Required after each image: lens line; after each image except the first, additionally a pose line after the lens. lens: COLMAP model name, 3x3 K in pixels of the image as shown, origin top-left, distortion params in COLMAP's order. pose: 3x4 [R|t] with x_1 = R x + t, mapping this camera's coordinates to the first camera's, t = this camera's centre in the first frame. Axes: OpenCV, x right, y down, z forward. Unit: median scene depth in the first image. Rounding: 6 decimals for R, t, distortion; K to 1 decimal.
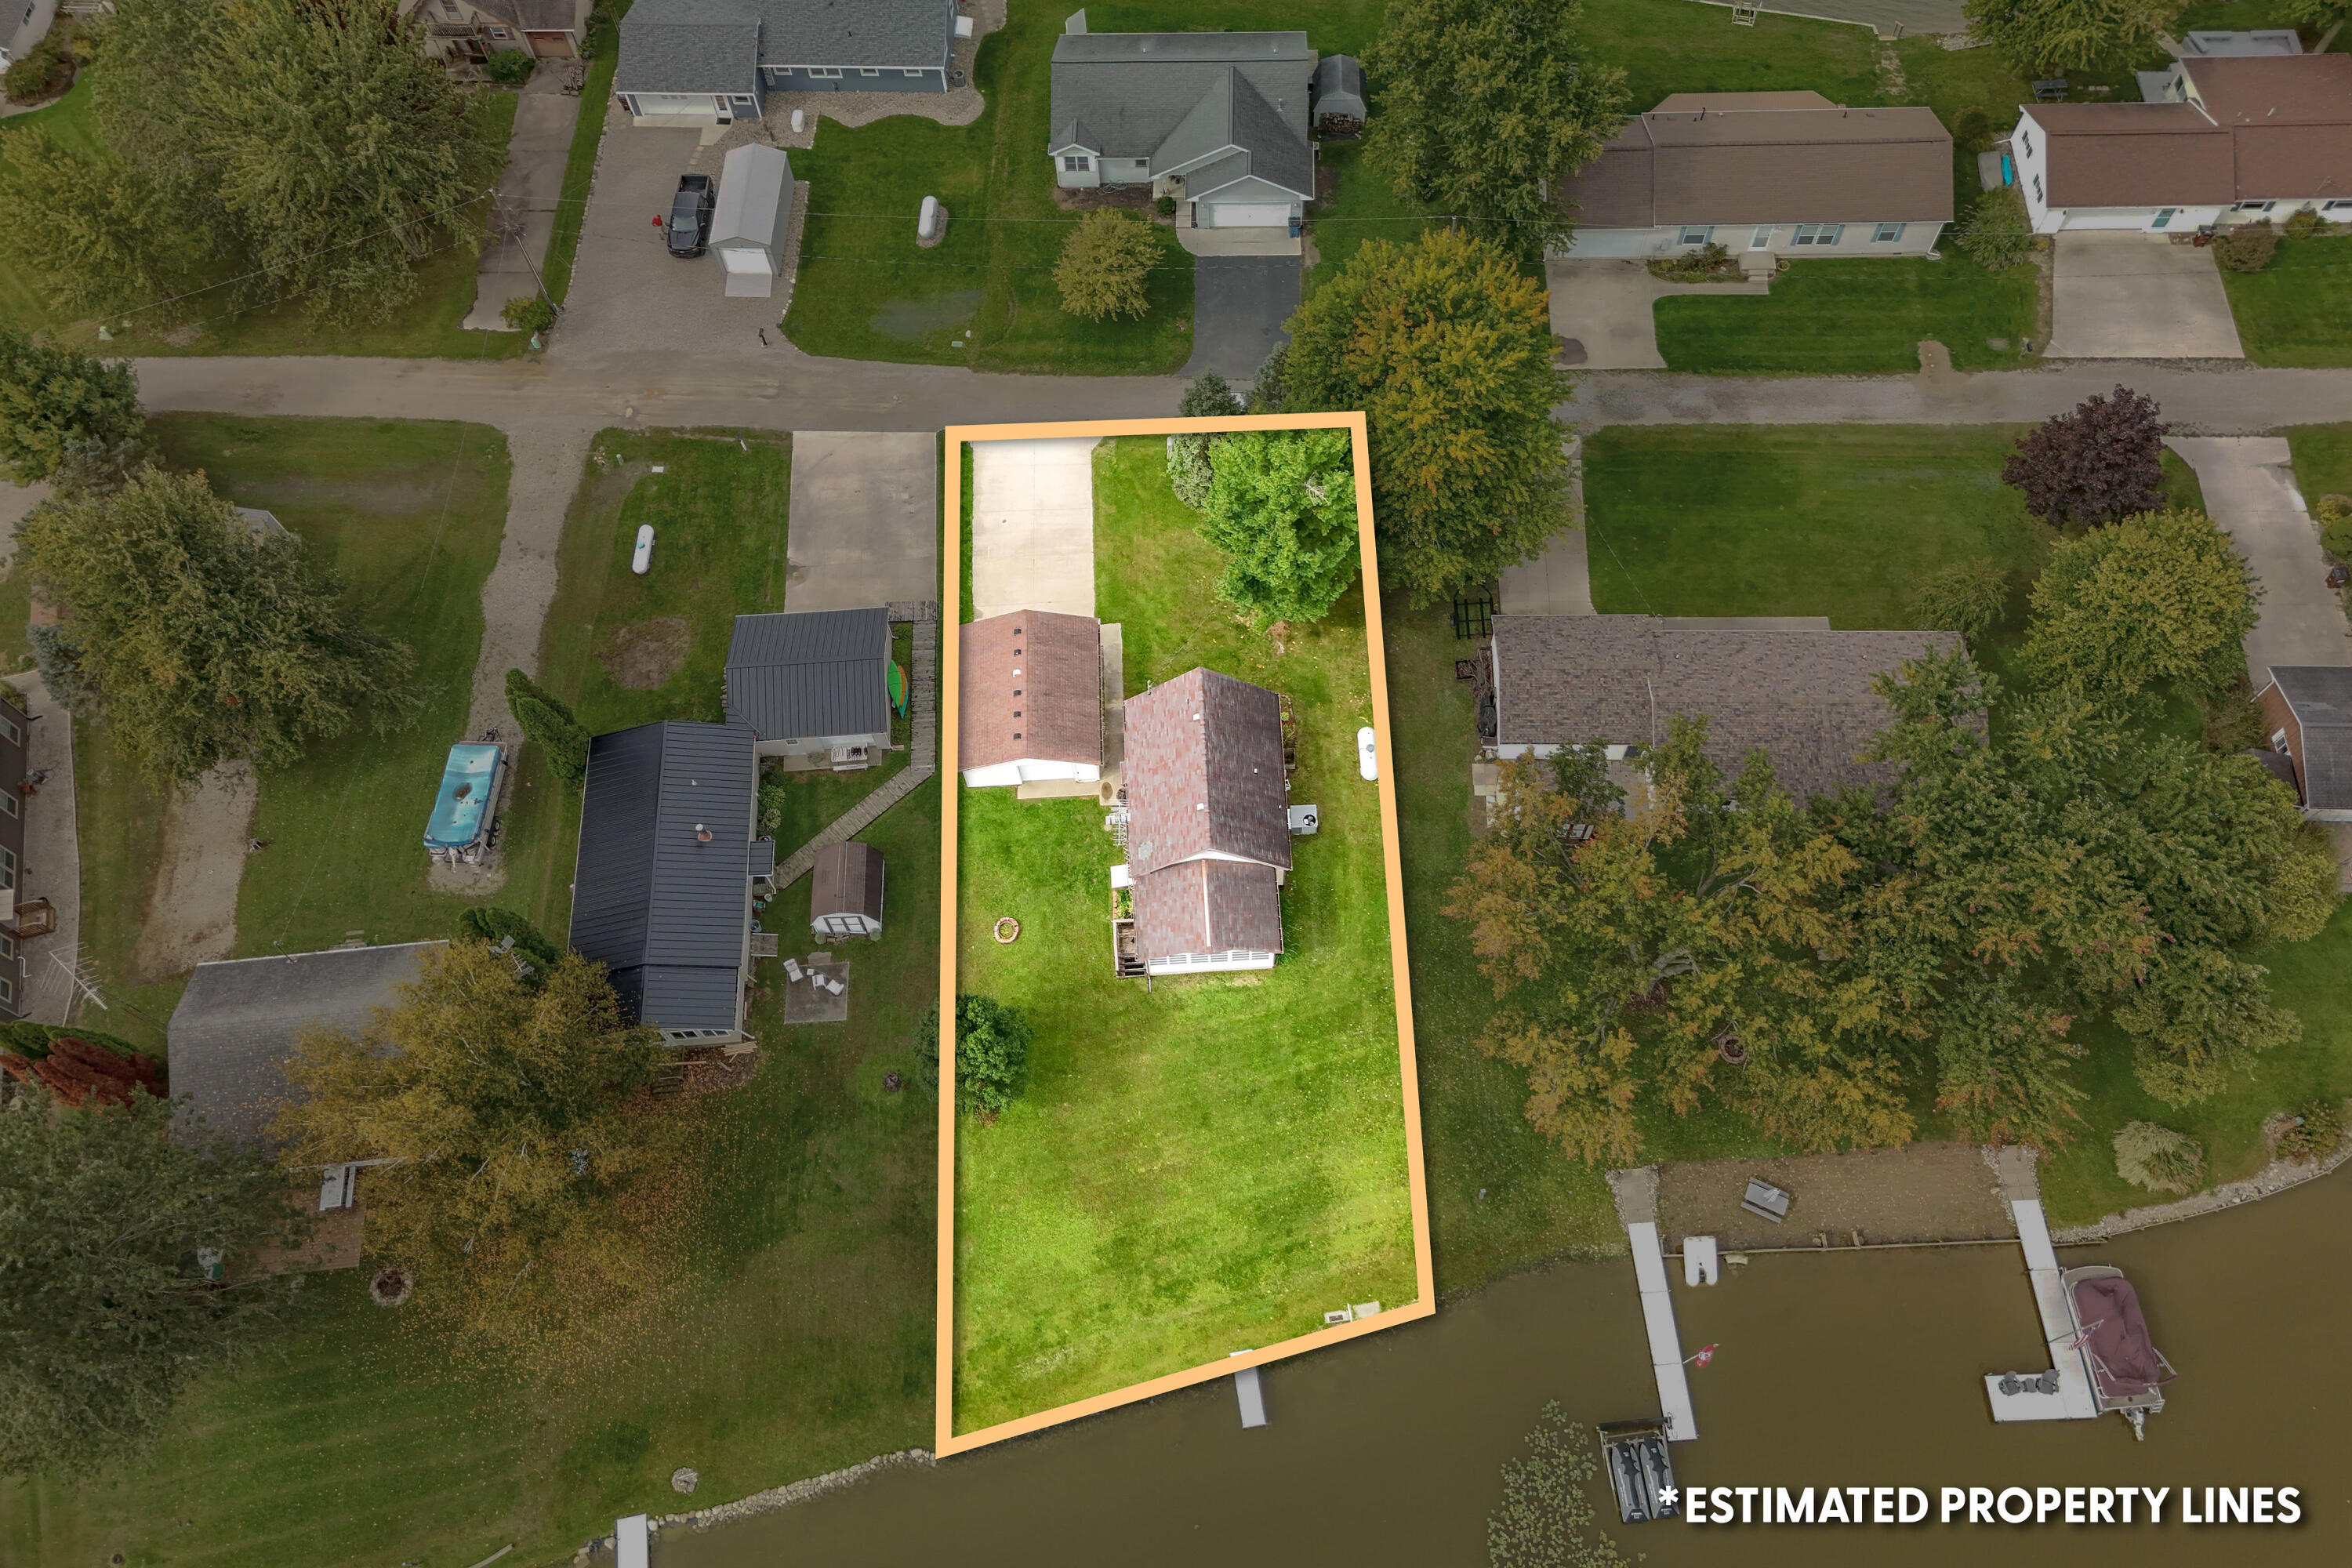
lens RADIAL K [[1733.7, 0, 1183.4], [0, 1733.7, 780.1], [0, 0, 1]] dist [0.072398, -0.059901]
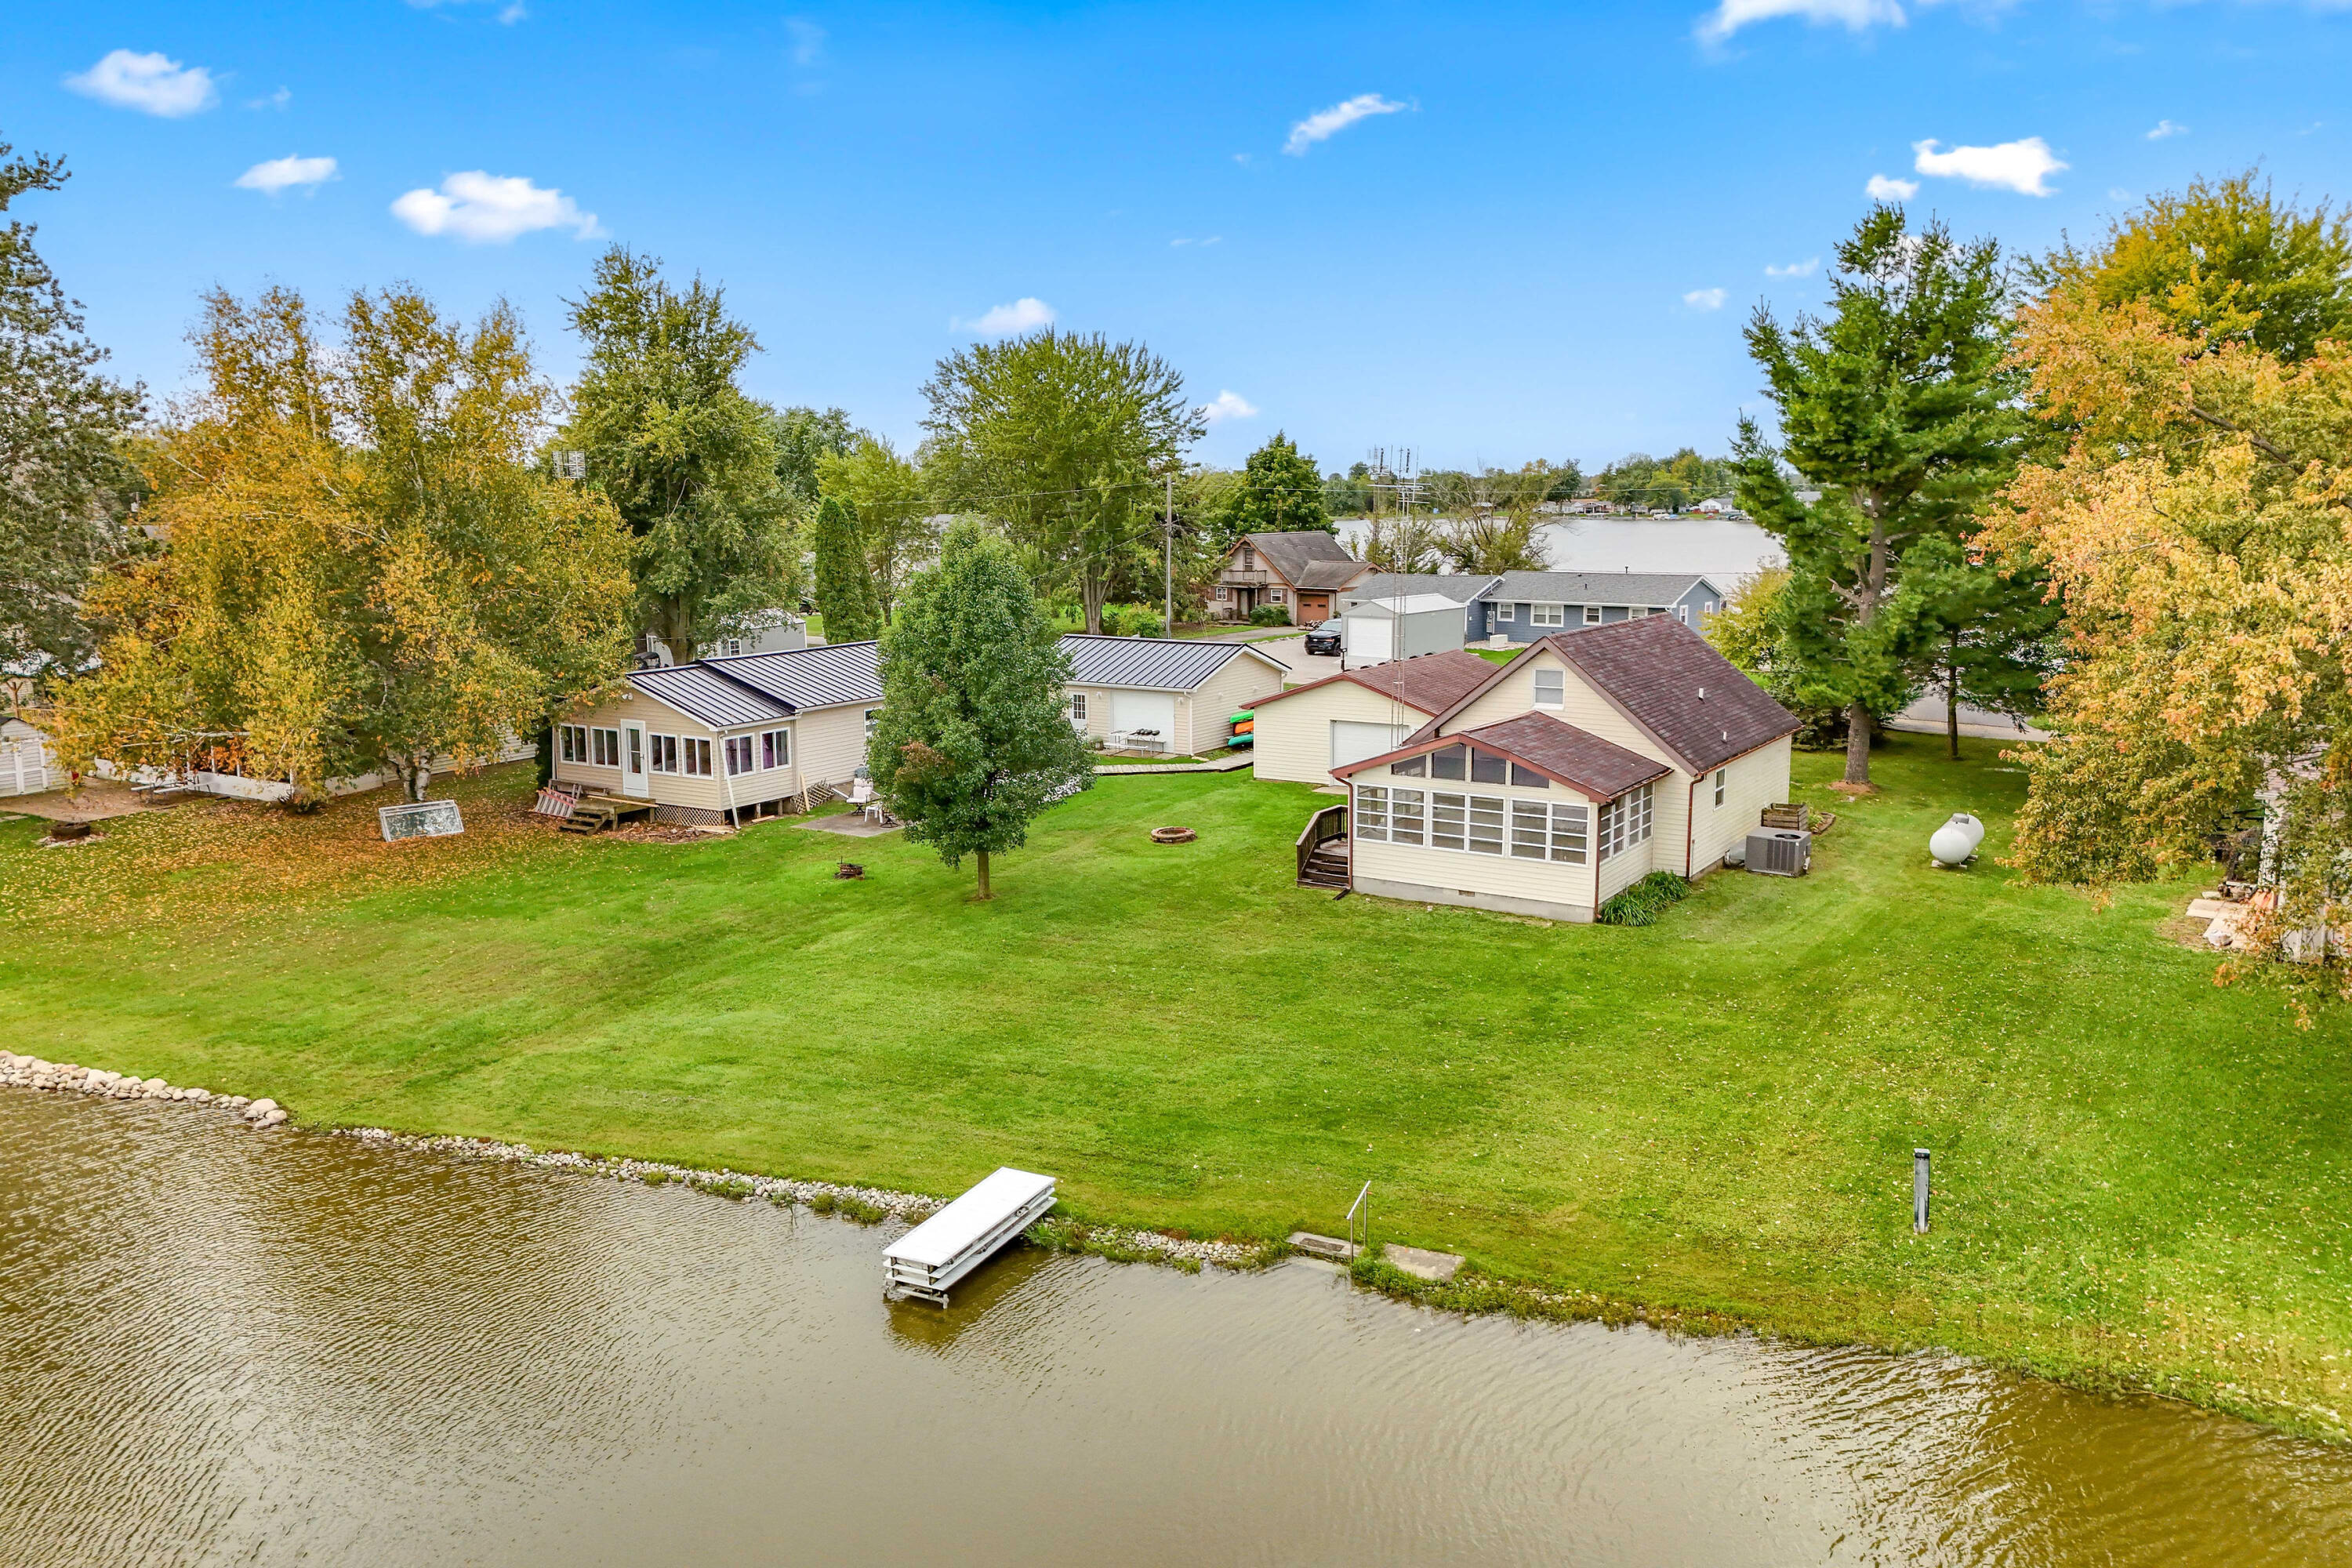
lens RADIAL K [[1733.7, 0, 1163.7], [0, 1733.7, 762.6], [0, 0, 1]] dist [0.072398, -0.059901]
pose [[0.811531, 0.104350, -0.574917, 0.210737], [-0.529094, 0.548752, -0.647249, 0.425550], [0.247947, 0.829447, 0.500540, 0.669327]]
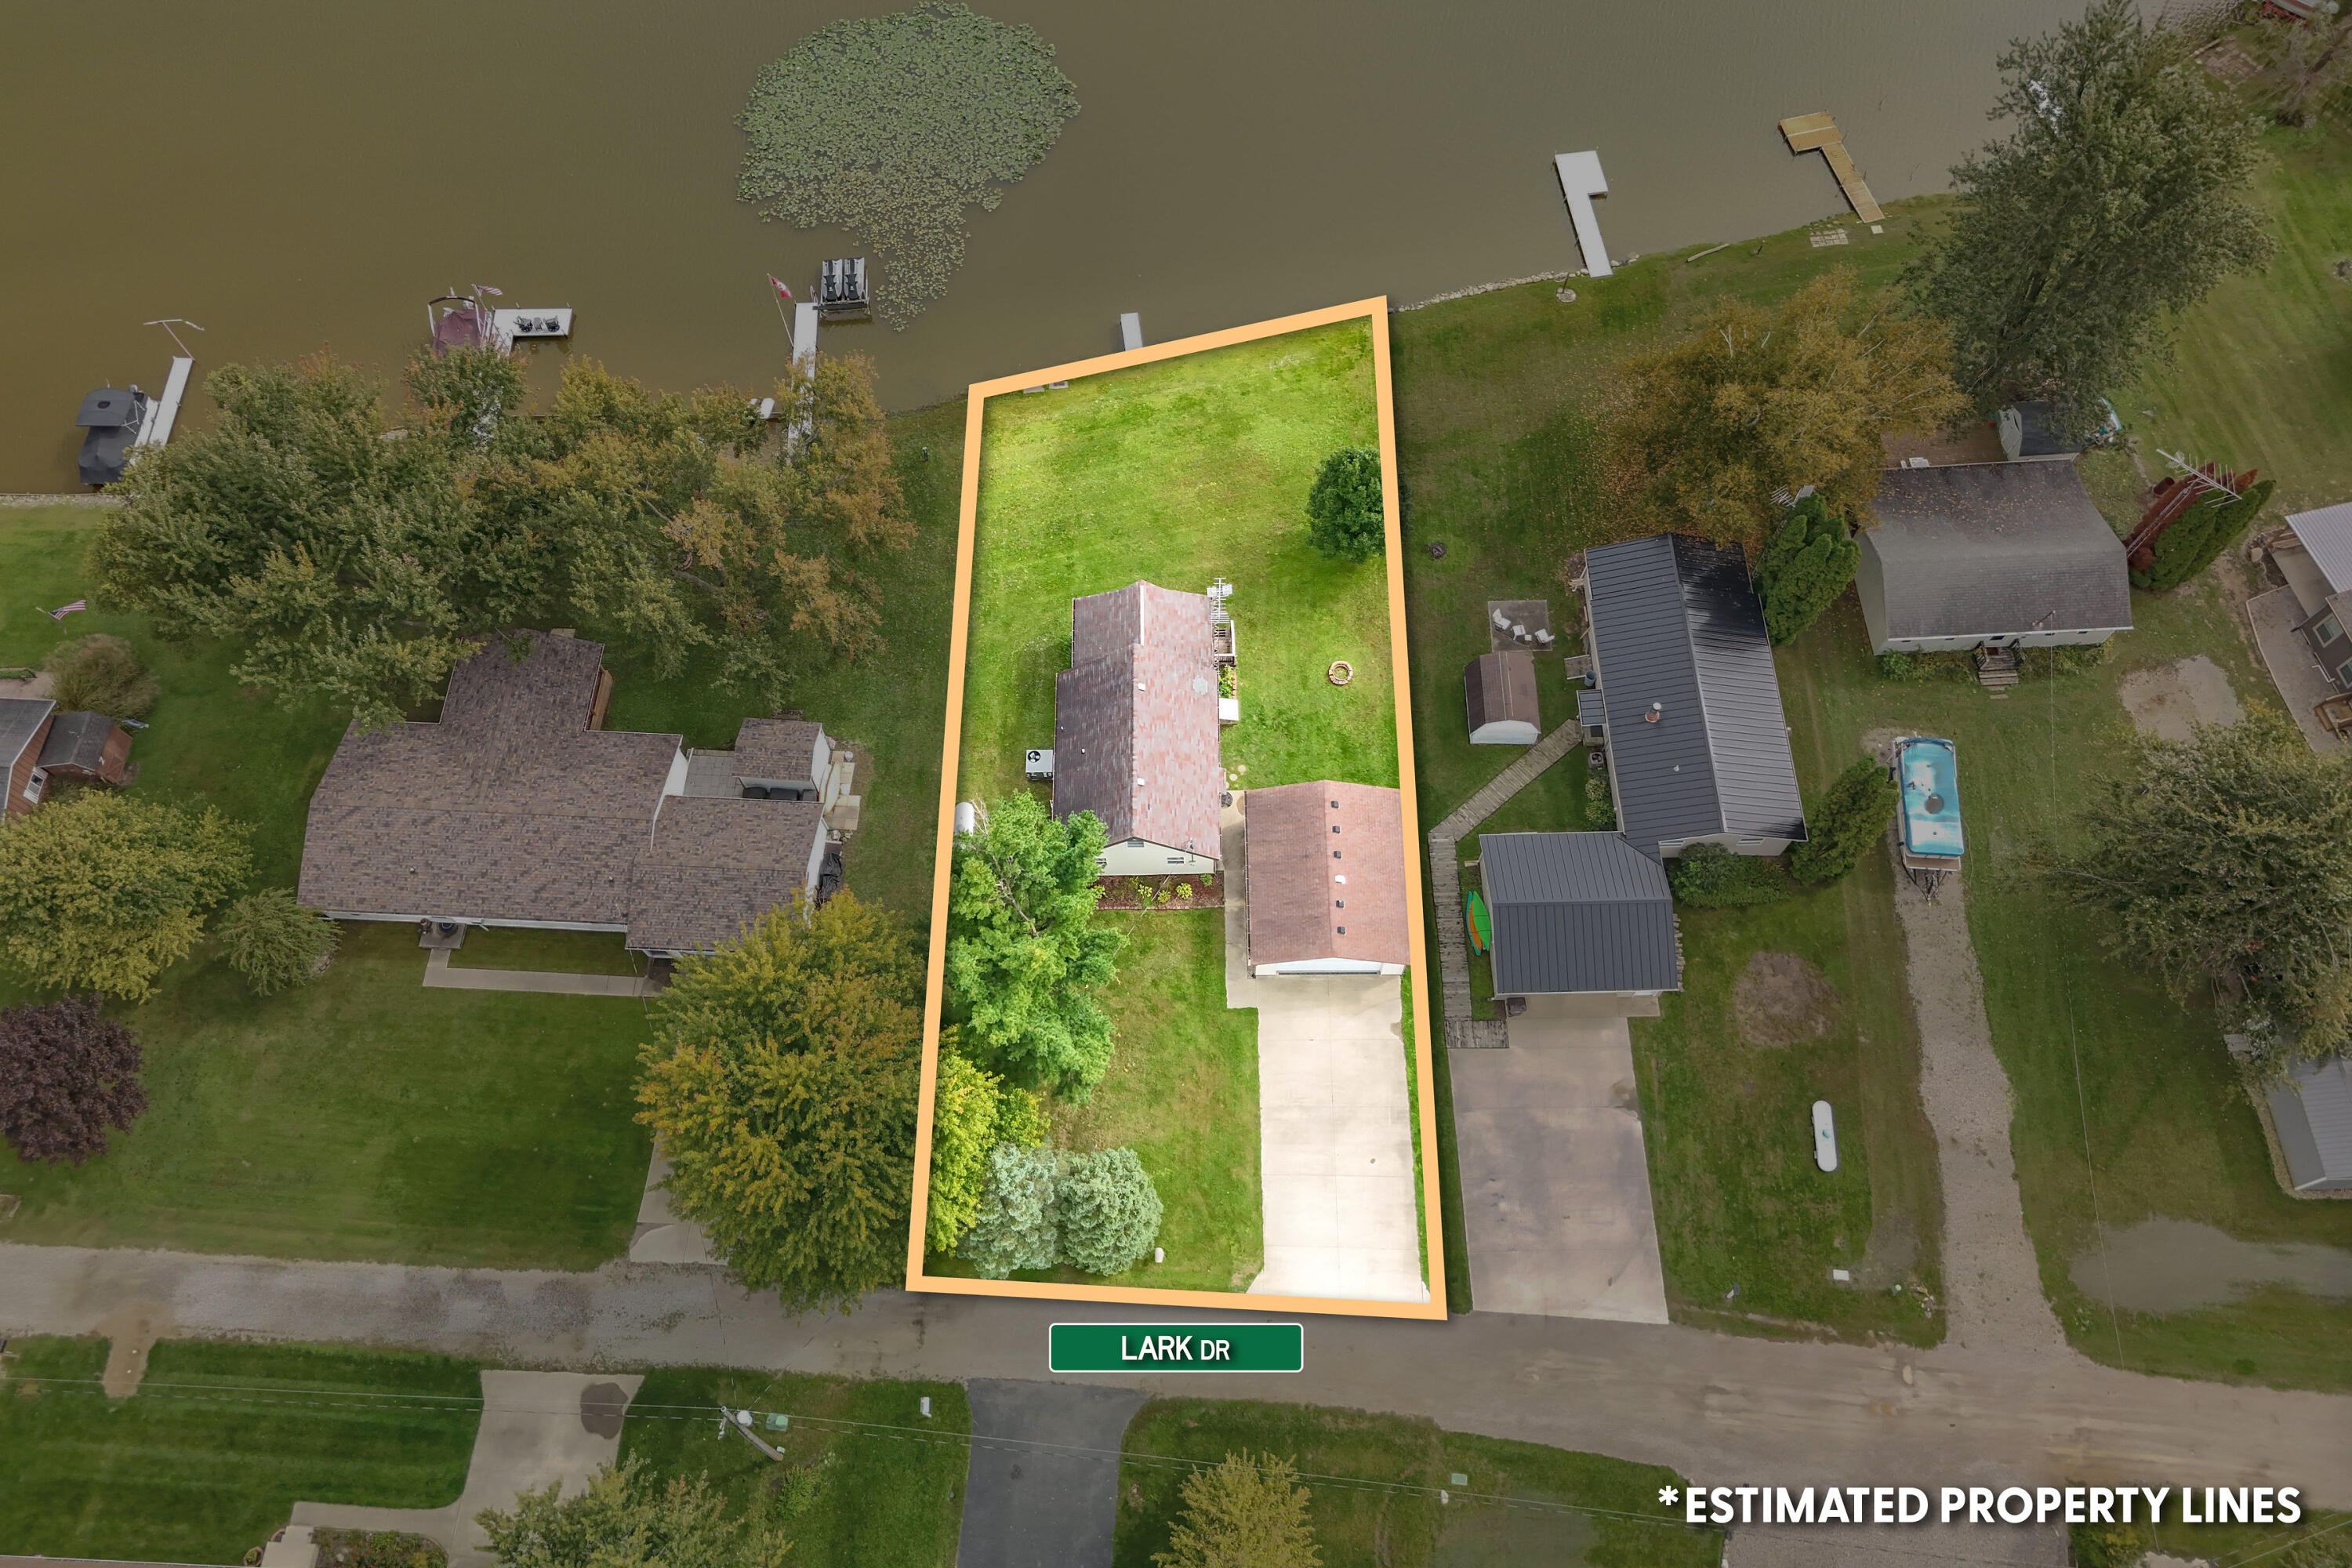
lens RADIAL K [[1733.7, 0, 1179.7], [0, 1733.7, 701.4], [0, 0, 1]] dist [0.072398, -0.059901]
pose [[-0.998320, -0.010543, 0.056970, -0.063109], [0.051418, -0.614389, 0.787326, -0.707104], [0.026701, 0.788933, 0.613899, 0.370401]]
